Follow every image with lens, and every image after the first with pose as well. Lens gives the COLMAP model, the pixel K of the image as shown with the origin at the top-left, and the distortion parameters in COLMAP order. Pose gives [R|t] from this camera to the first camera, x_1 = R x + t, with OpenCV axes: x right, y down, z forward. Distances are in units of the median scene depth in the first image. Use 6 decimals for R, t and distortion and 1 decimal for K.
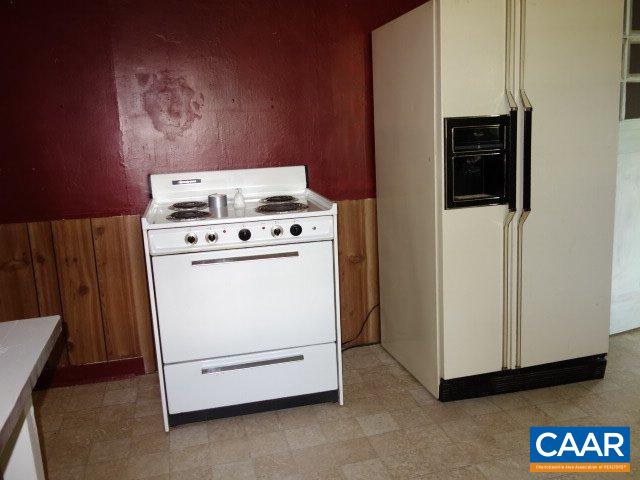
lens RADIAL K [[567.2, 0, 317.3], [0, 567.2, 239.2], [0, 0, 1]] dist [0.007985, -0.007840]
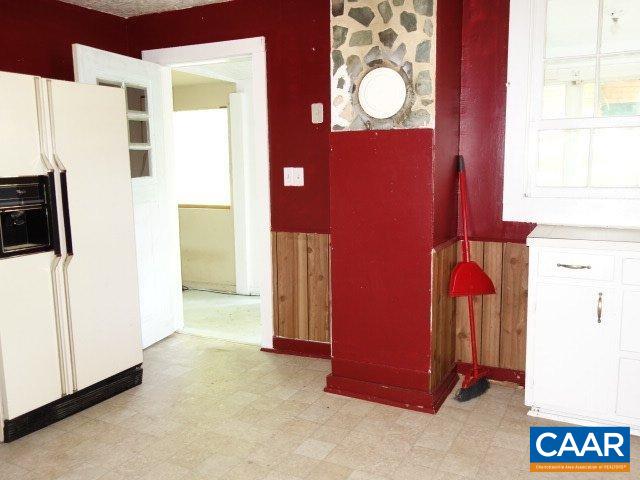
lens RADIAL K [[567.2, 0, 318.4], [0, 567.2, 239.5], [0, 0, 1]] dist [0.007985, -0.007840]
pose [[0.670498, -0.065139, 0.739046, -0.152888], [0.125556, 0.991733, -0.026500, 0.013451], [-0.731210, 0.110560, 0.673133, -0.175919]]
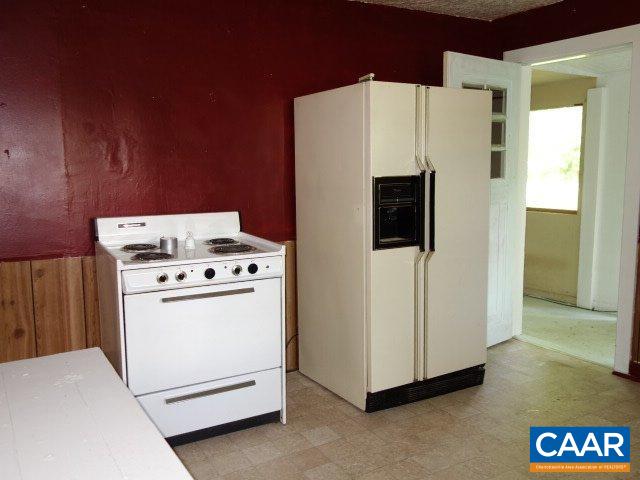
lens RADIAL K [[567.2, 0, 319.7], [0, 567.2, 238.8], [0, 0, 1]] dist [0.007985, -0.007840]
pose [[0.958117, 0.001234, 0.286374, -0.223466], [0.019446, 0.997402, -0.069355, 0.005186], [-0.285716, 0.072019, 0.955604, -0.130732]]
